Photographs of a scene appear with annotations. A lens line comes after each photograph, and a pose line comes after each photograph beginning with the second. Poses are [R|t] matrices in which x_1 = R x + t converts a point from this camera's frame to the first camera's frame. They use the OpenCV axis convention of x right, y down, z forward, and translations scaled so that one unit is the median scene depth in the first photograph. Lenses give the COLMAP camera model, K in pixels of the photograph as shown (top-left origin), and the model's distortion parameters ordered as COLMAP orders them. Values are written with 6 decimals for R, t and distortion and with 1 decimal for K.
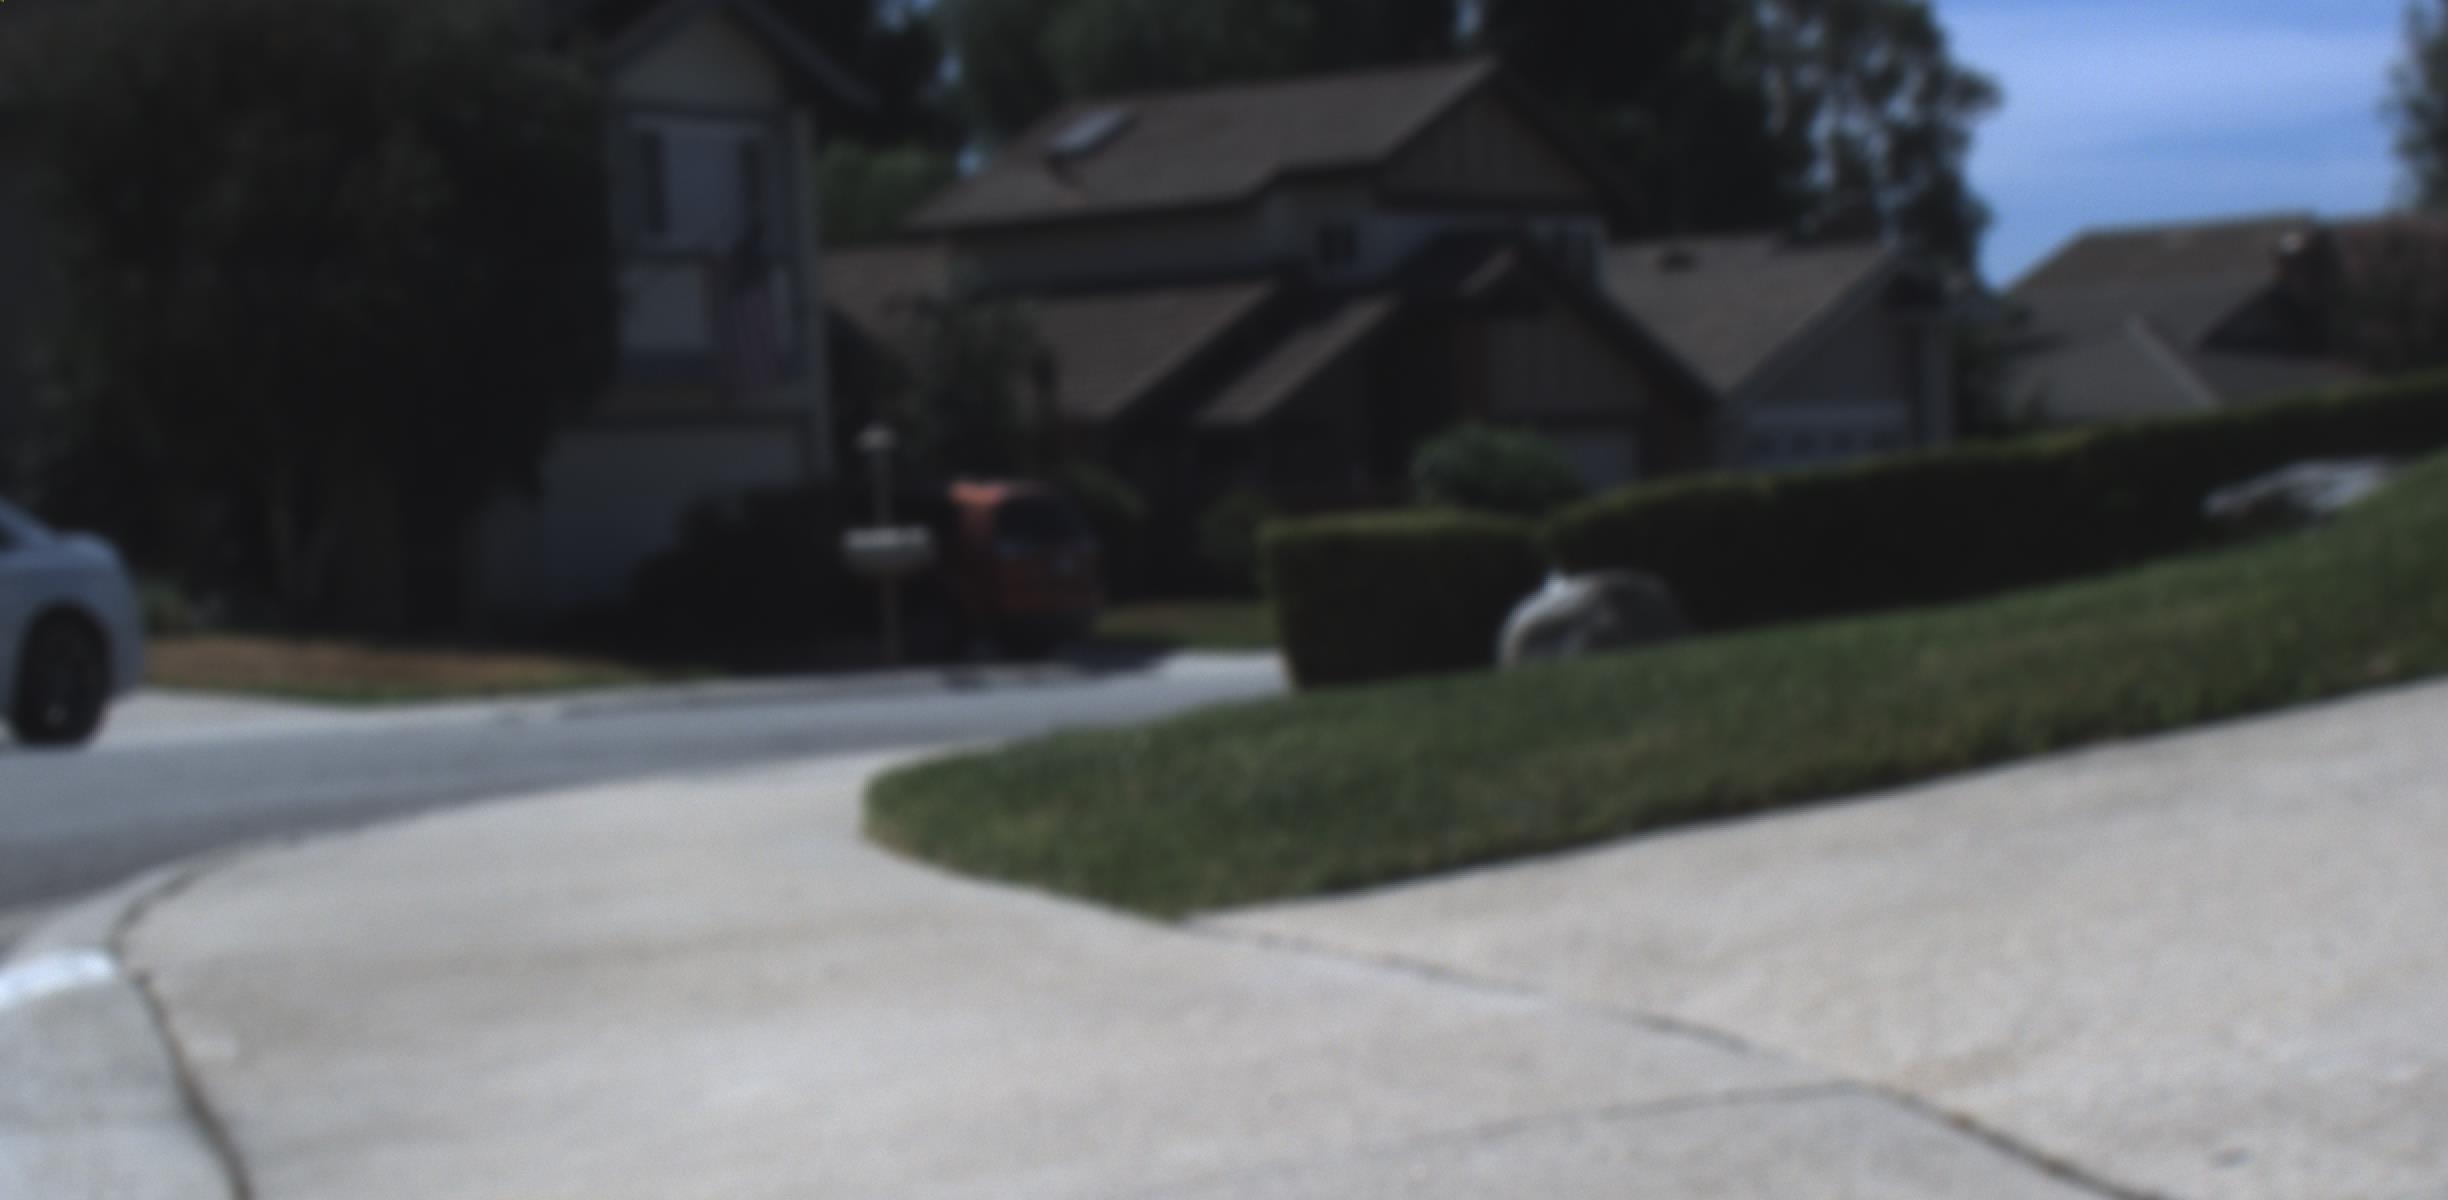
lens RADIAL K [[4657.9, 0, 1288.7], [0, 4657.9, 1023.8], [0, 0, 1]] dist [-0.188780, 0.769049]
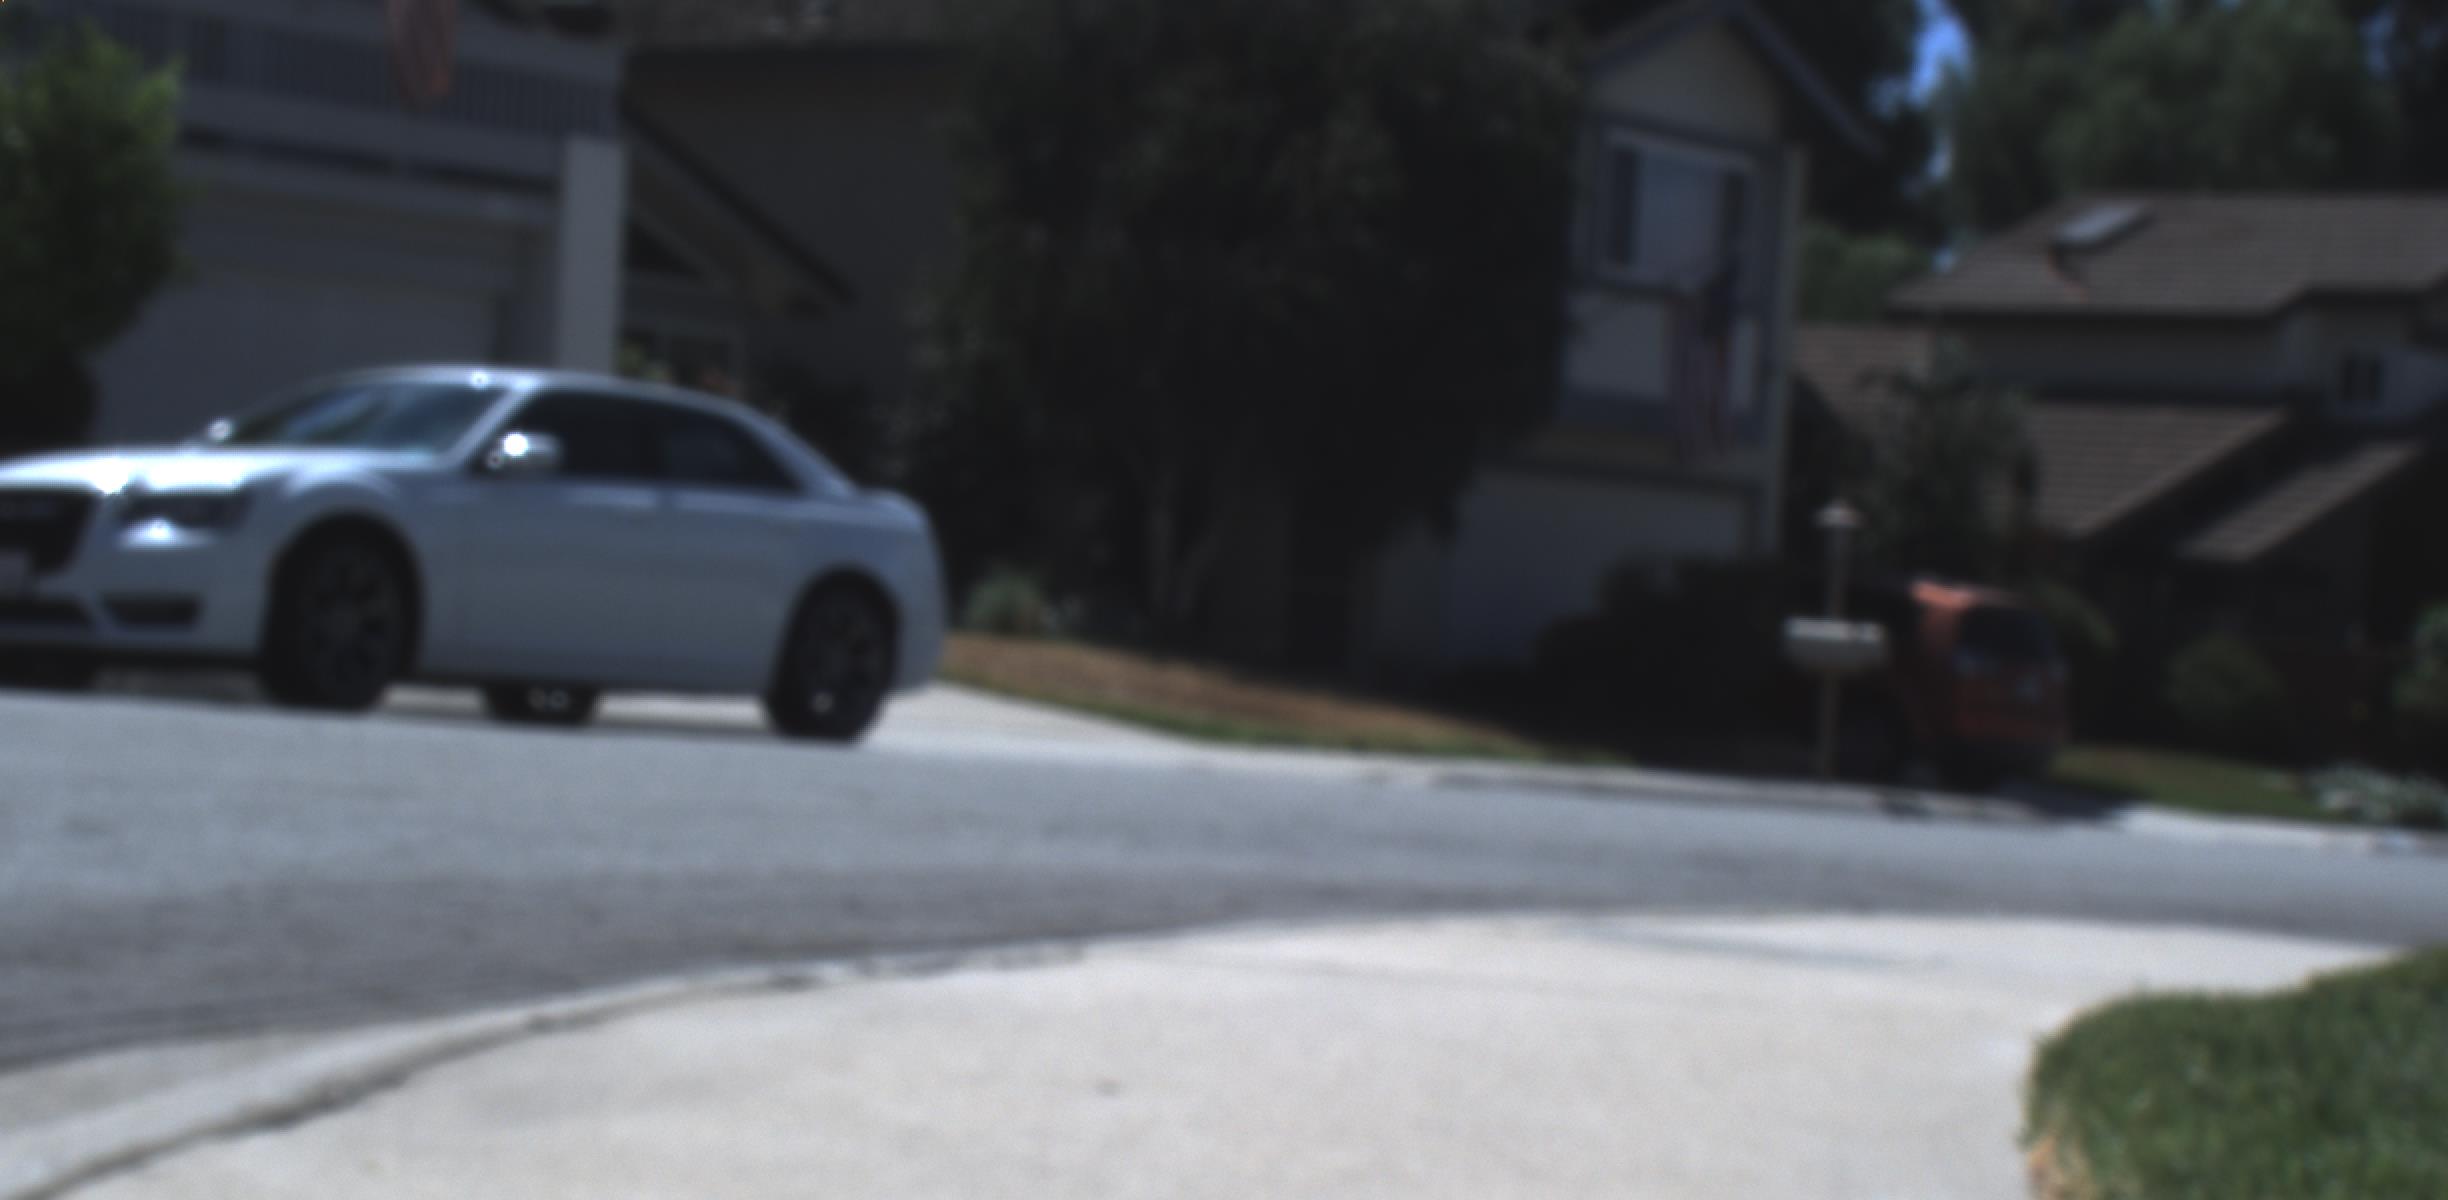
lens RADIAL K [[4657.9, 0, 1288.7], [0, 4657.9, 1023.8], [0, 0, 1]] dist [-0.188780, 0.769049]
pose [[0.973516, 0.138910, -0.181577, -0.015148], [-0.142913, 0.989694, -0.009085, -0.007700], [0.178443, 0.034794, 0.983335, 0.107526]]
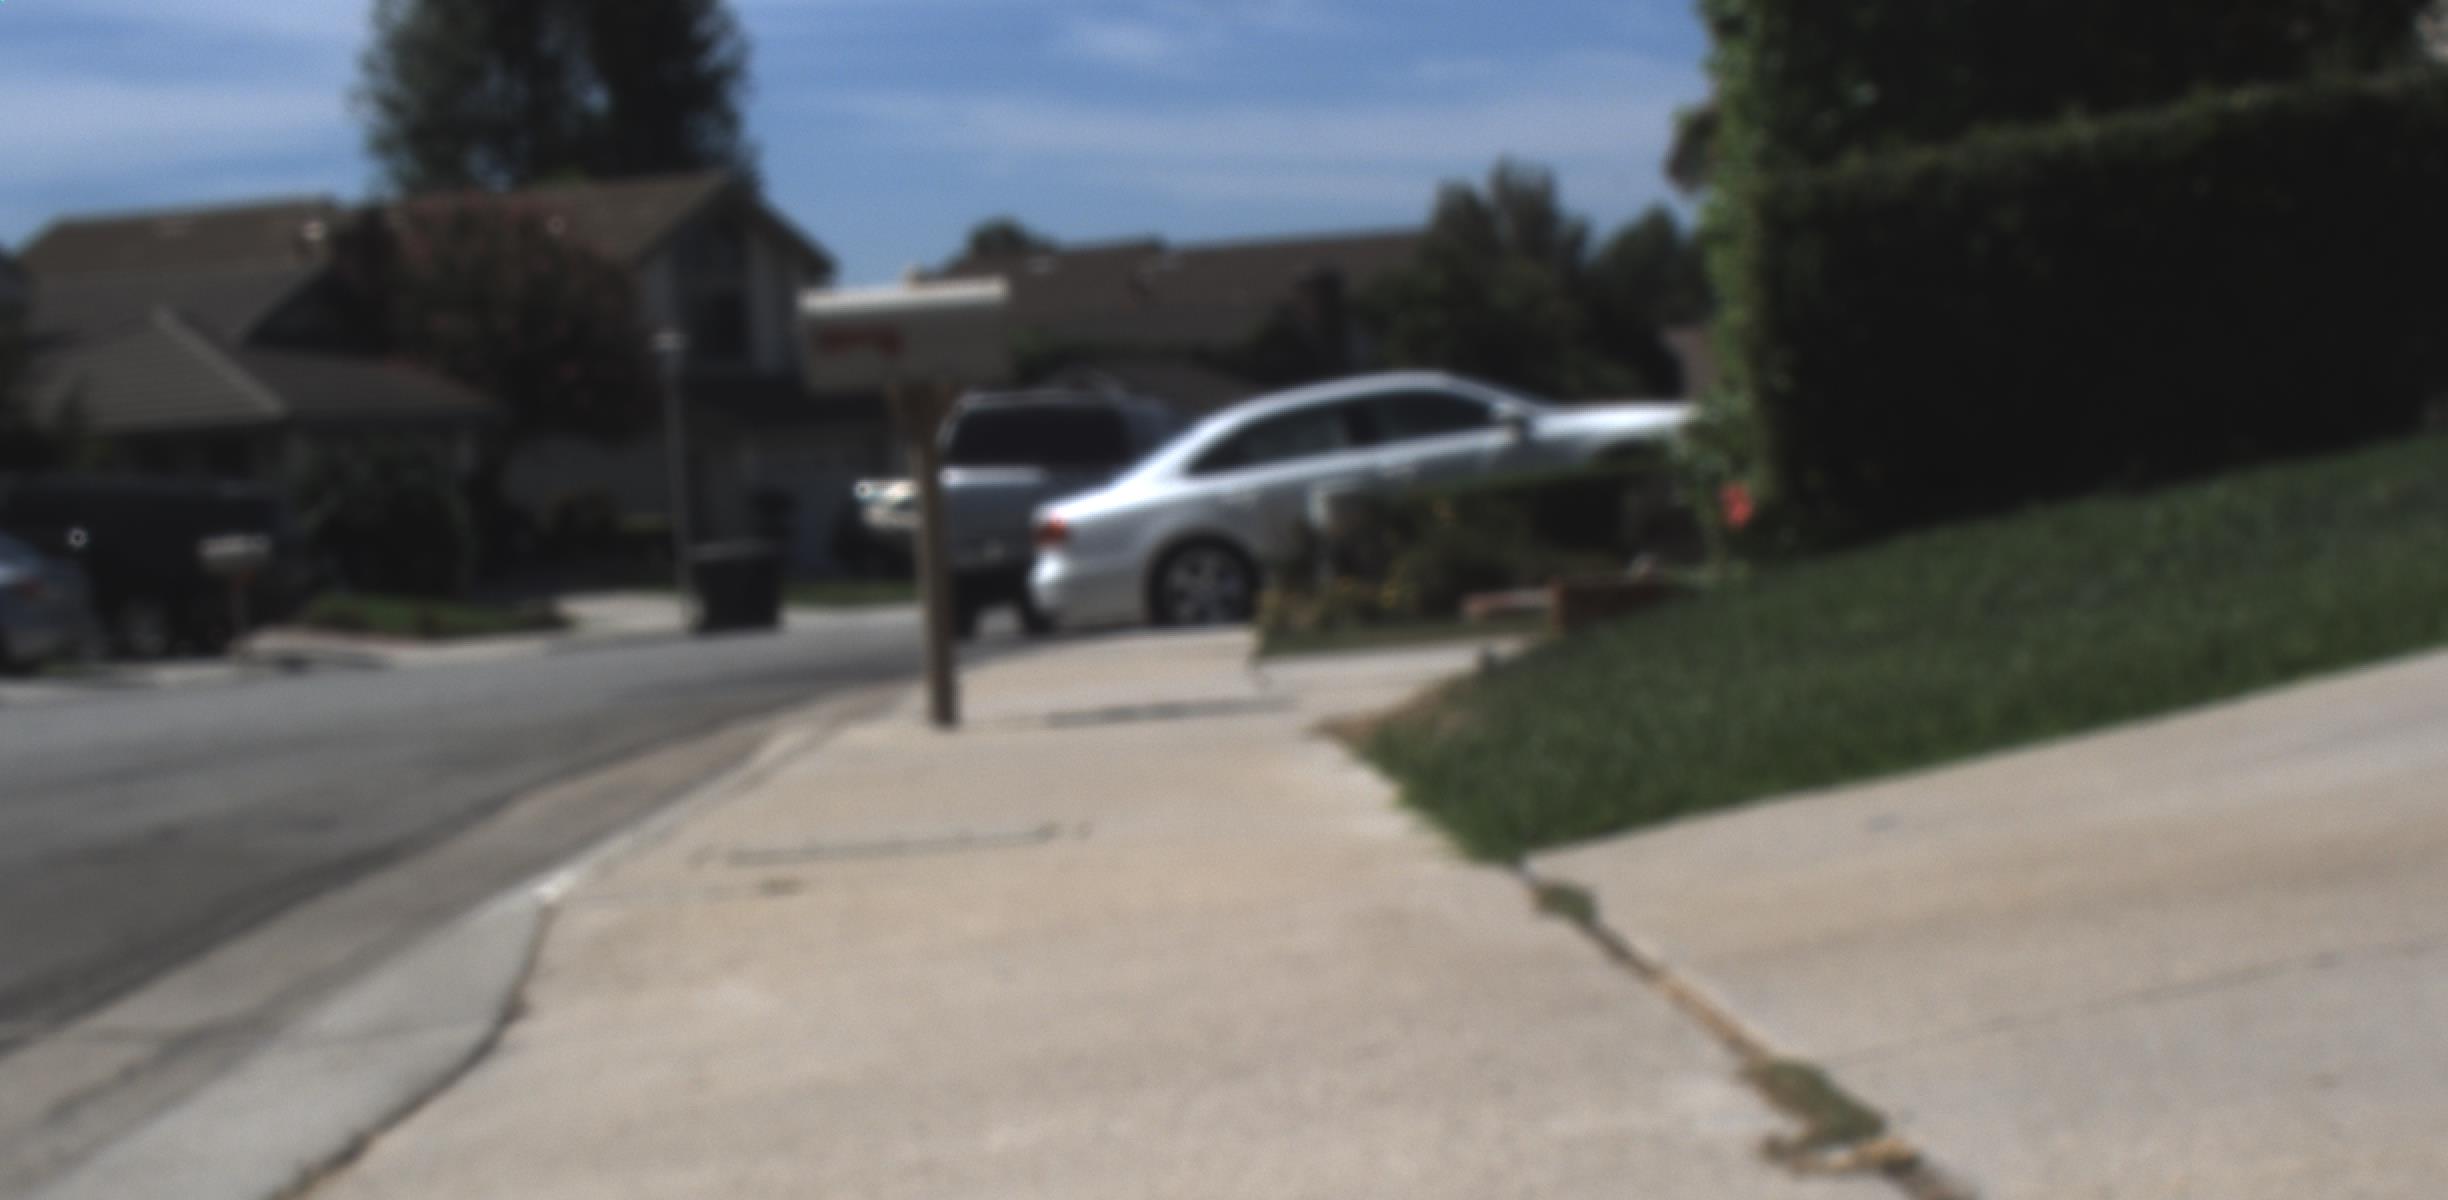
lens RADIAL K [[4657.9, 0, 1288.7], [0, 4657.9, 1023.8], [0, 0, 1]] dist [-0.188780, 0.769049]
pose [[0.898481, -0.058488, 0.435099, -0.001871], [0.063297, 0.997989, 0.003446, -0.027745], [-0.434426, 0.024444, 0.900376, 0.306401]]
